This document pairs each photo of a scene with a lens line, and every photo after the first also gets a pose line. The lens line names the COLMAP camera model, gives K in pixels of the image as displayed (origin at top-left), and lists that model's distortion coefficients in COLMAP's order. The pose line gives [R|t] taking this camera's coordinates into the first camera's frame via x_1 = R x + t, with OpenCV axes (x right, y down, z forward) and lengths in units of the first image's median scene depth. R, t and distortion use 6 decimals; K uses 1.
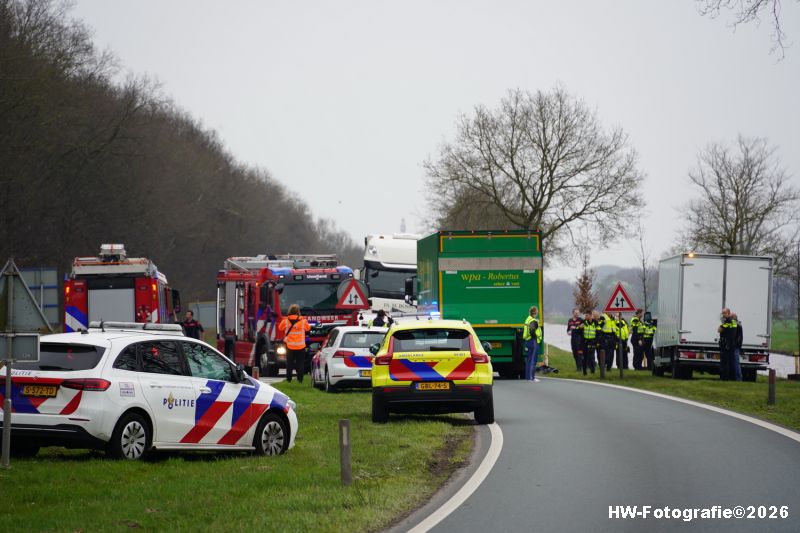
lens RADIAL K [[3118.2, 0, 400.0], [0, 3118.2, 266.5], [0, 0, 1]] dist [1.108378, 0.173416]
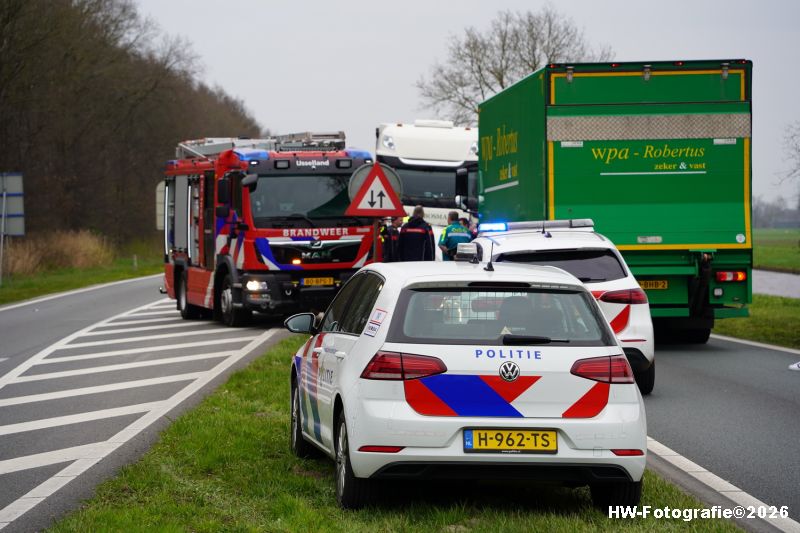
lens RADIAL K [[1696.4, 0, 400.0], [0, 1696.4, 266.5], [0, 0, 1]] dist [0.498497, -0.029436]
pose [[0.999752, 0.001005, 0.022265, -0.014999], [-0.001841, 0.999292, 0.037570, 0.009481], [-0.022211, -0.037601, 0.999046, 0.589079]]
